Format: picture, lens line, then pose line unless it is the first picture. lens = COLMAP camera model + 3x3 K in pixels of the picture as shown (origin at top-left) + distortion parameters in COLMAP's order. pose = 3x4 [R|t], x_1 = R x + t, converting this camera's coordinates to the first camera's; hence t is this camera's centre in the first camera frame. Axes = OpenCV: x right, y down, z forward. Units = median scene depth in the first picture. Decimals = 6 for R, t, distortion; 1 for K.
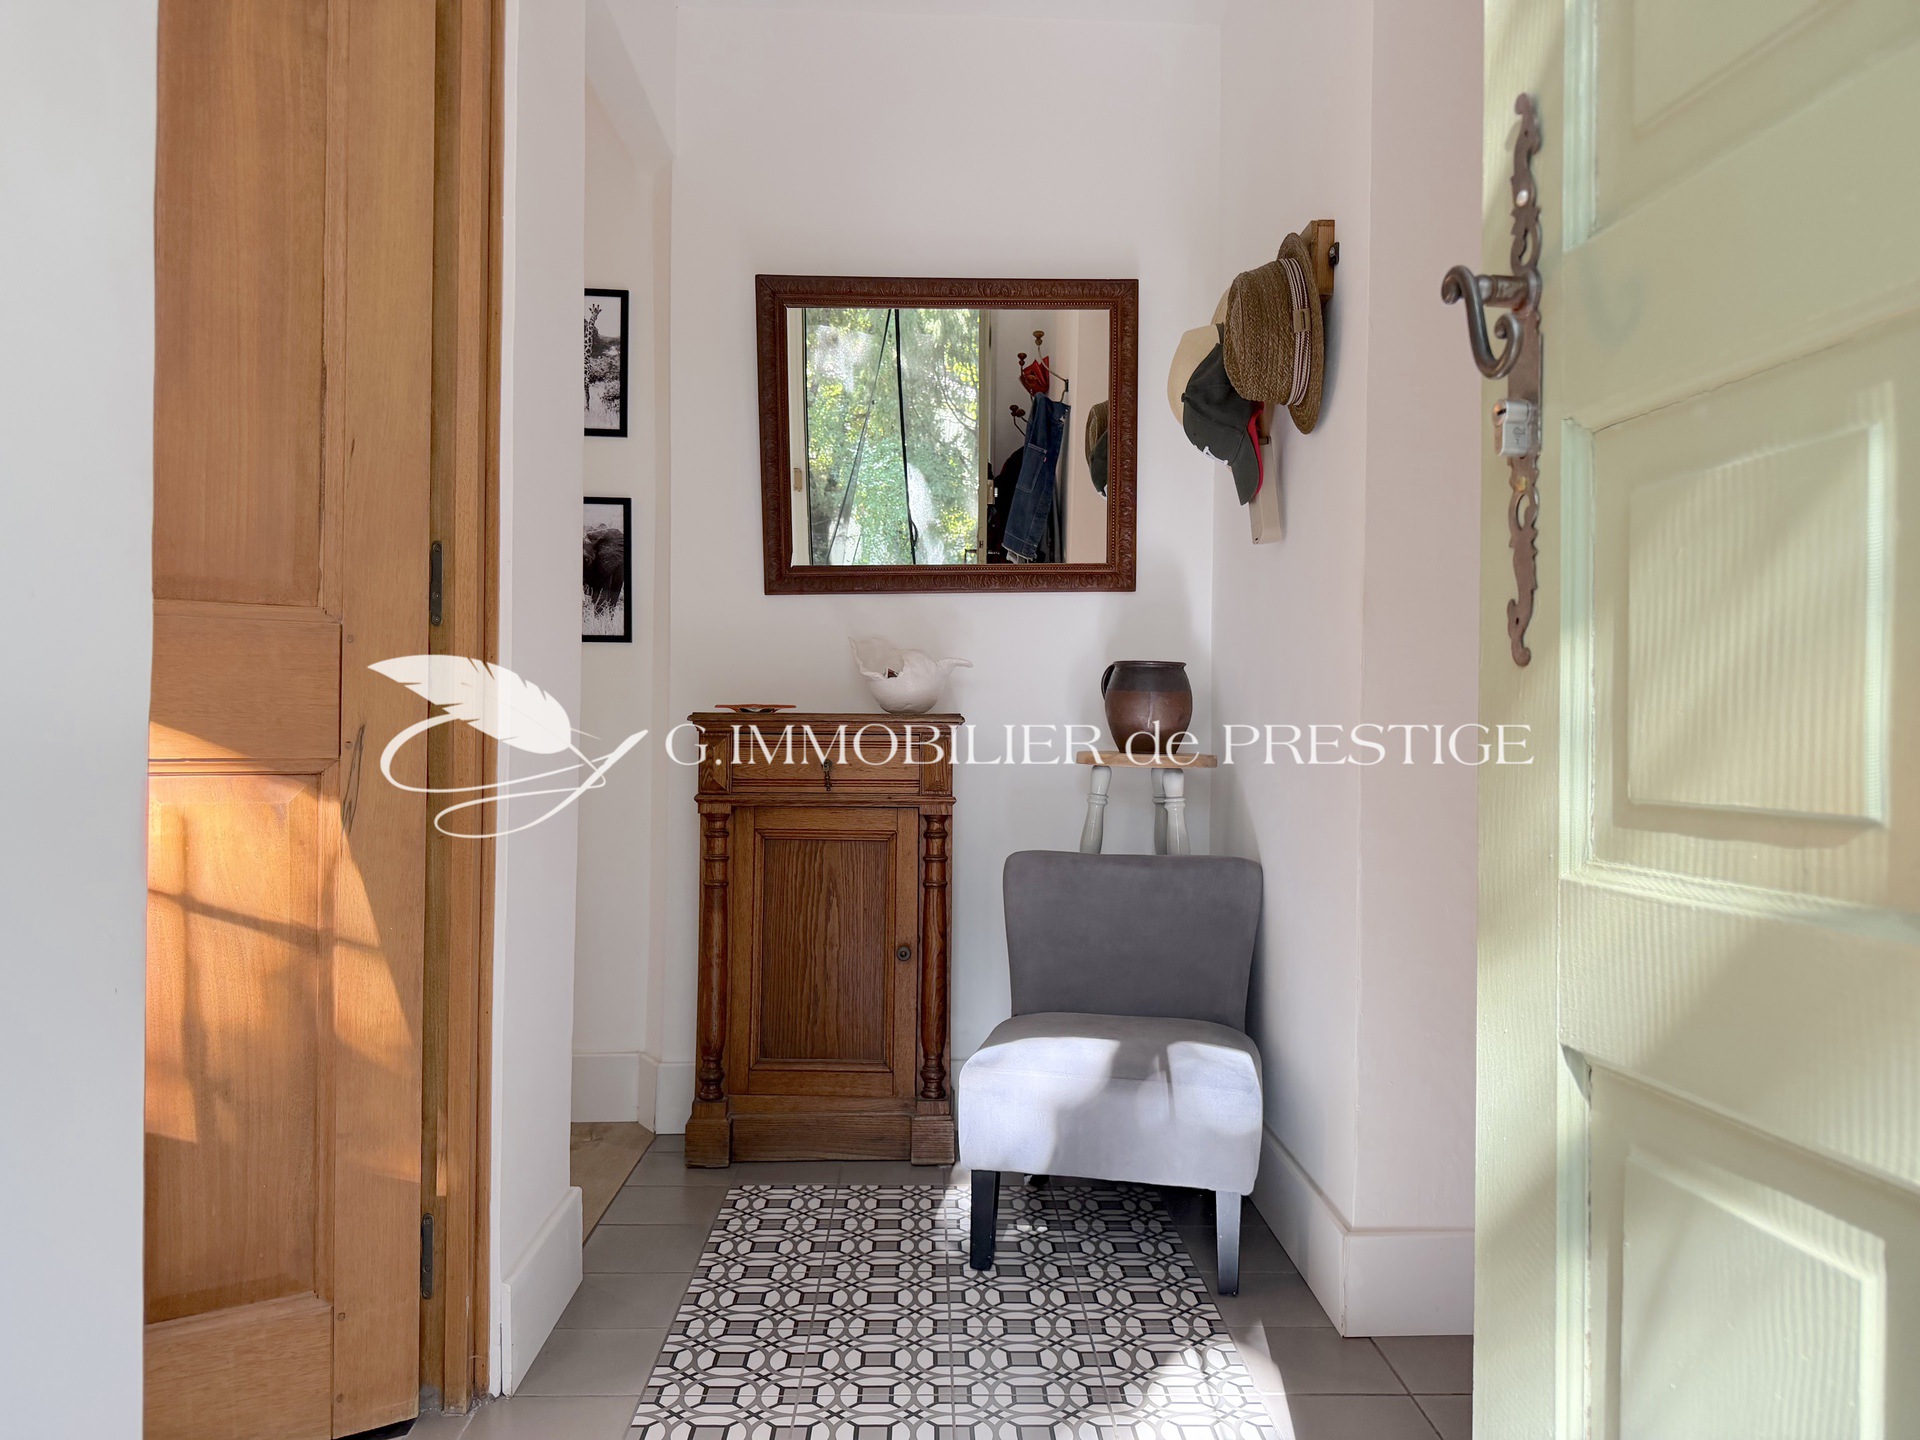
lens RADIAL K [[1359.5, 0, 959.1], [0, 1359.5, 720.0], [0, 0, 1]] dist [0.038743, -0.041587]
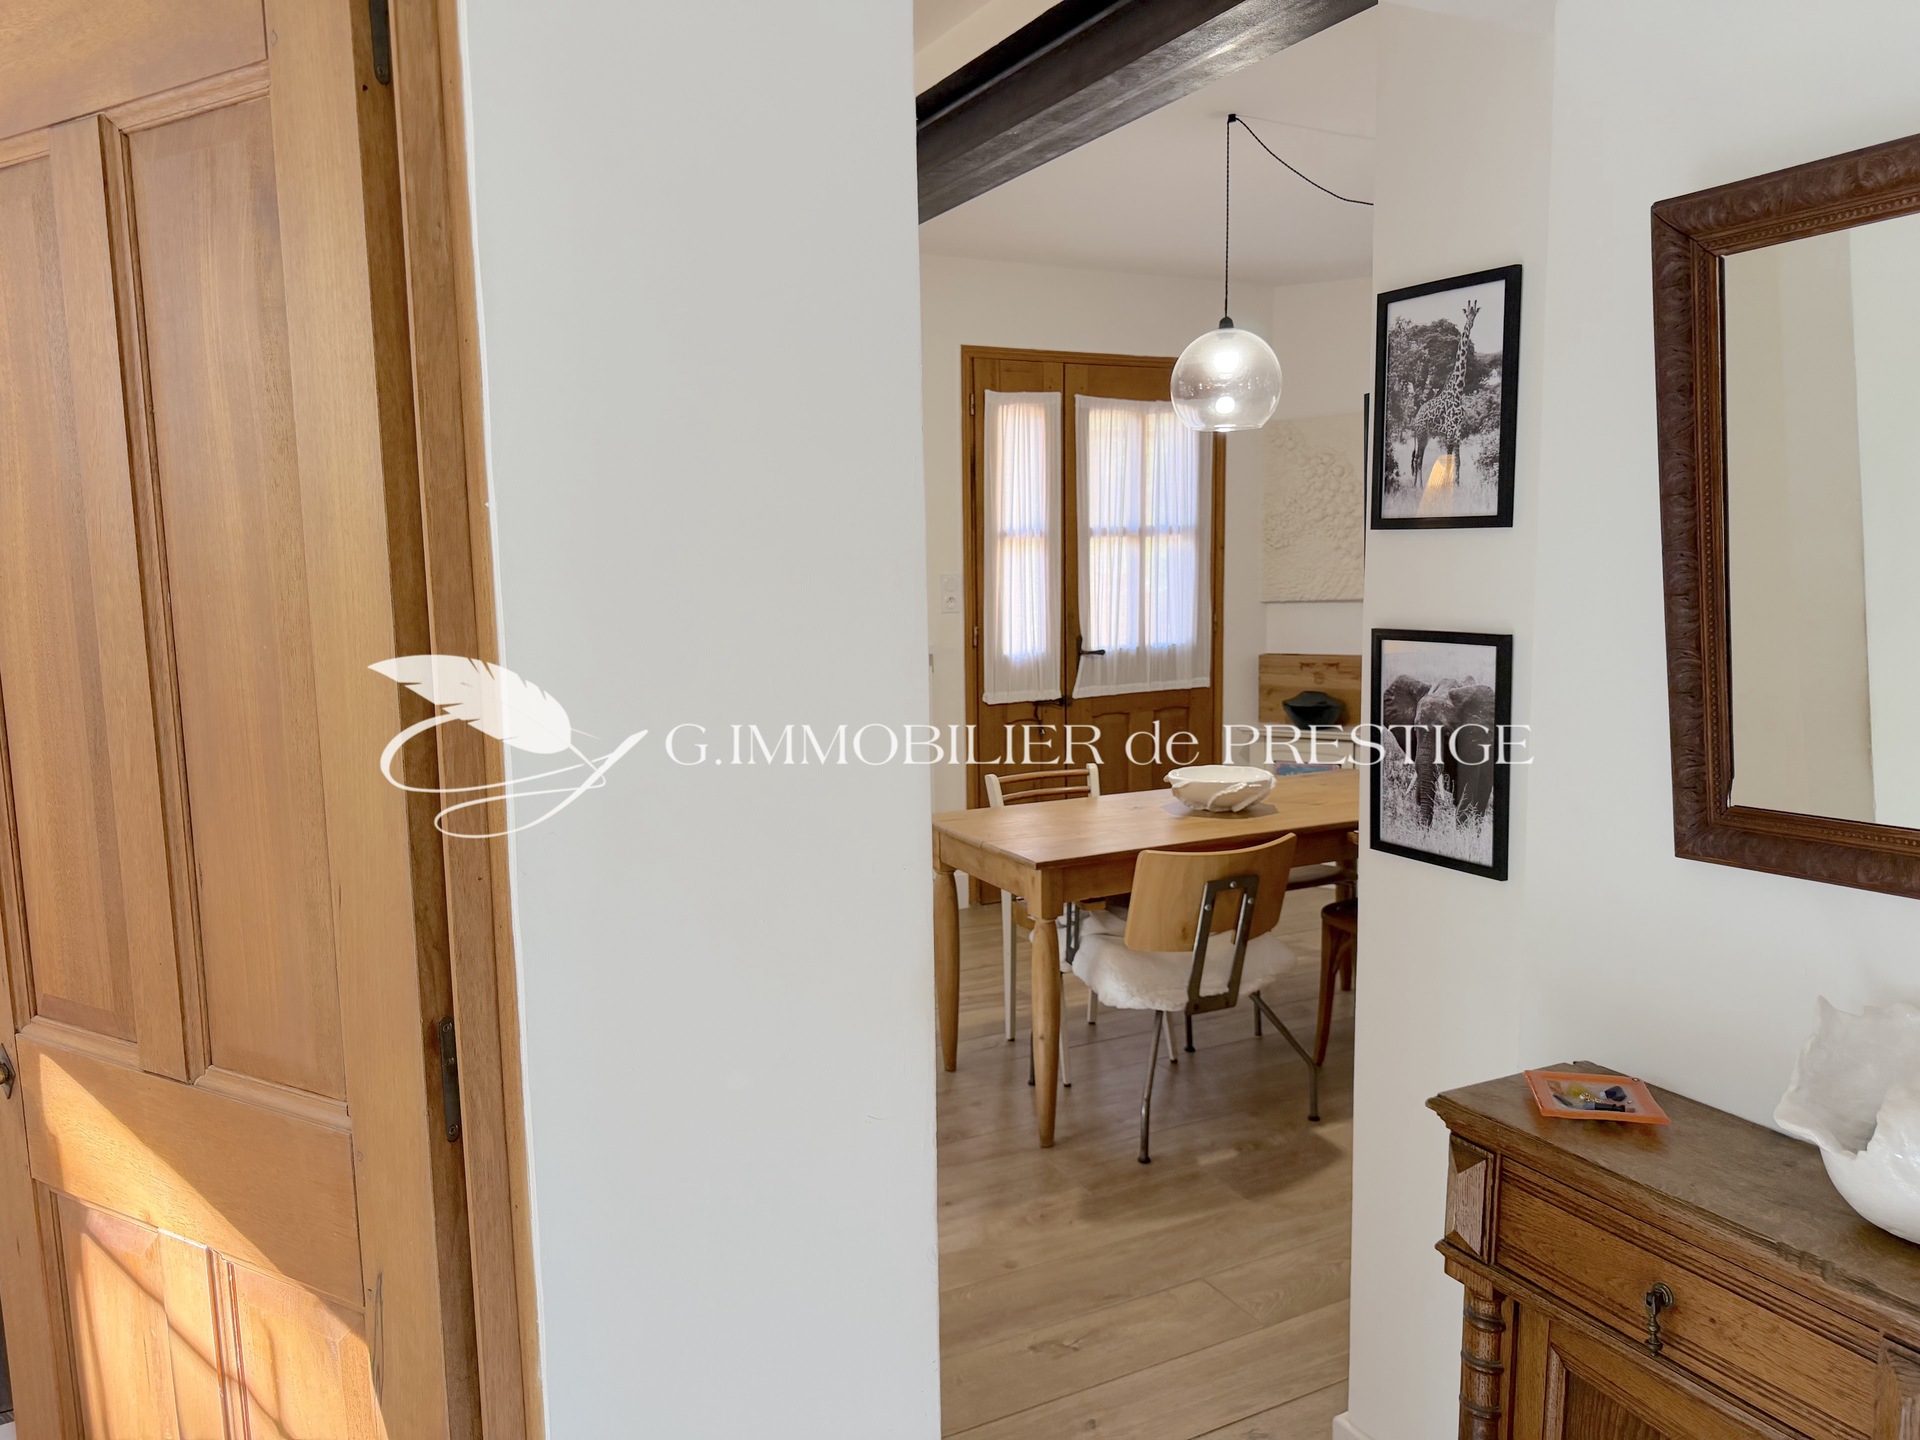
lens RADIAL K [[1359.5, 0, 962.0], [0, 1359.5, 714.4], [0, 0, 1]] dist [0.038743, -0.041587]
pose [[0.441626, 0.084900, -0.893173, 0.176866], [0.025250, 0.993942, 0.106963, -0.197080], [0.896844, -0.069790, 0.436807, 0.537830]]
